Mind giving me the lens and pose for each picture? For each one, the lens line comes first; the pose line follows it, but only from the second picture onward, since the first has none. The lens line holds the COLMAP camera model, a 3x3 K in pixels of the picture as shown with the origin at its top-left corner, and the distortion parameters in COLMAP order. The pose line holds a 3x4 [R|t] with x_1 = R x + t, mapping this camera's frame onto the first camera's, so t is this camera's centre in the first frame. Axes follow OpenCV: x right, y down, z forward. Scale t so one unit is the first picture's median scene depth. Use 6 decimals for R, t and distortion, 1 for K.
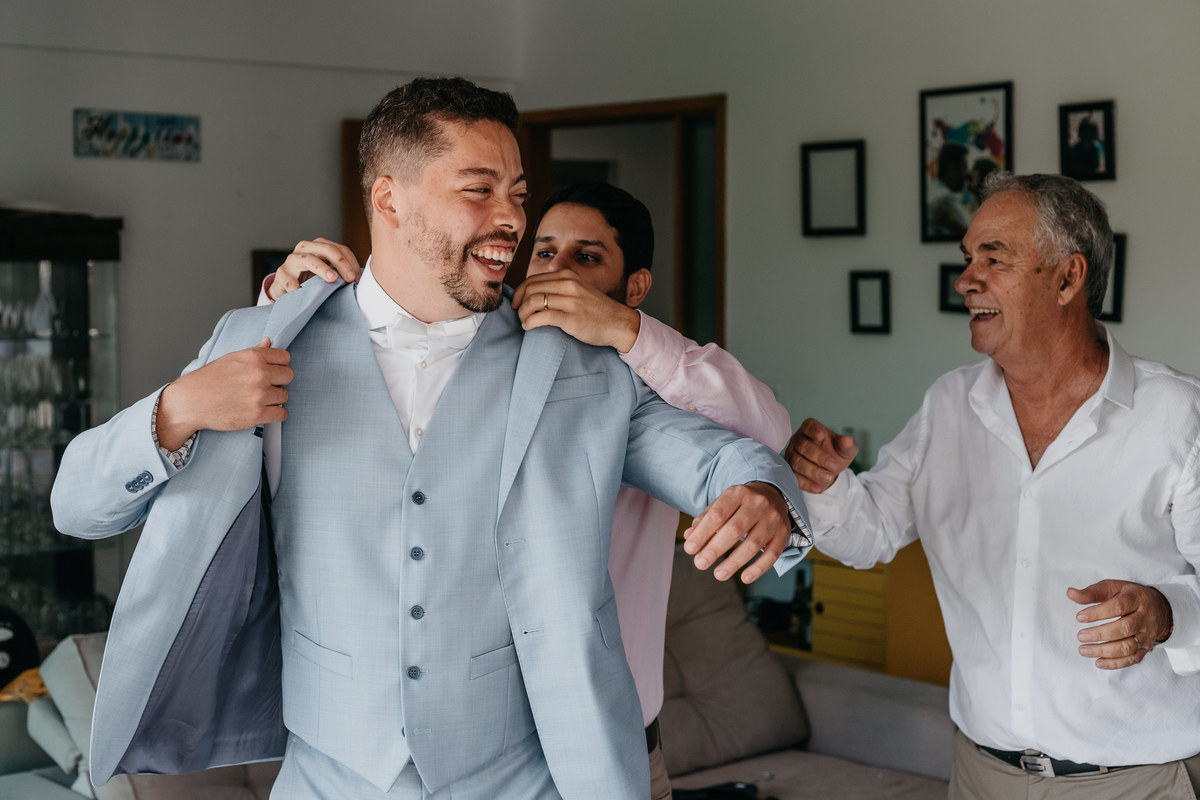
lens RADIAL K [[1865.0, 0, 523.5], [0, 1865.0, 403.0], [0, 0, 1]] dist [0.003380, 0.000000]
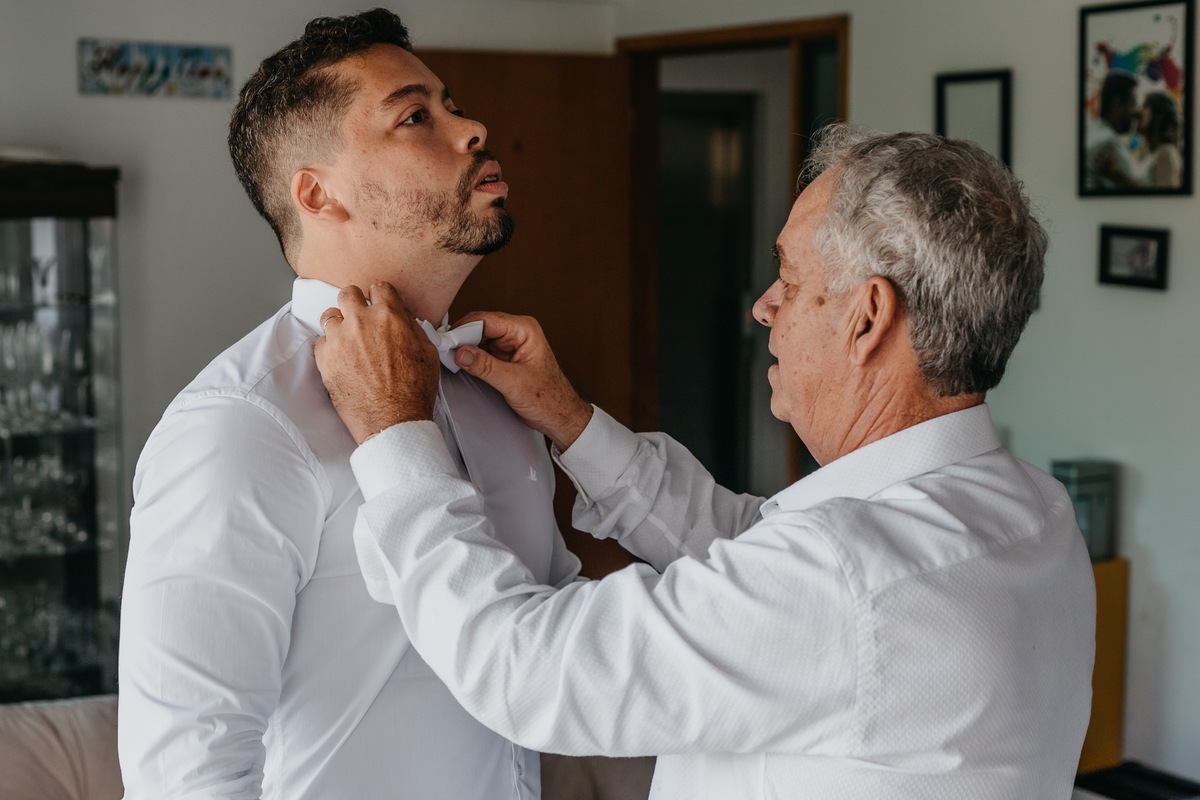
lens RADIAL K [[1865.0, 0, 563.1], [0, 1865.0, 422.5], [0, 0, 1]] dist [0.003380, 0.000000]
pose [[0.994998, 0.012000, -0.099167, 0.066935], [-0.007114, 0.998750, 0.049477, -0.024874], [0.099637, -0.048524, 0.993840, 0.157927]]
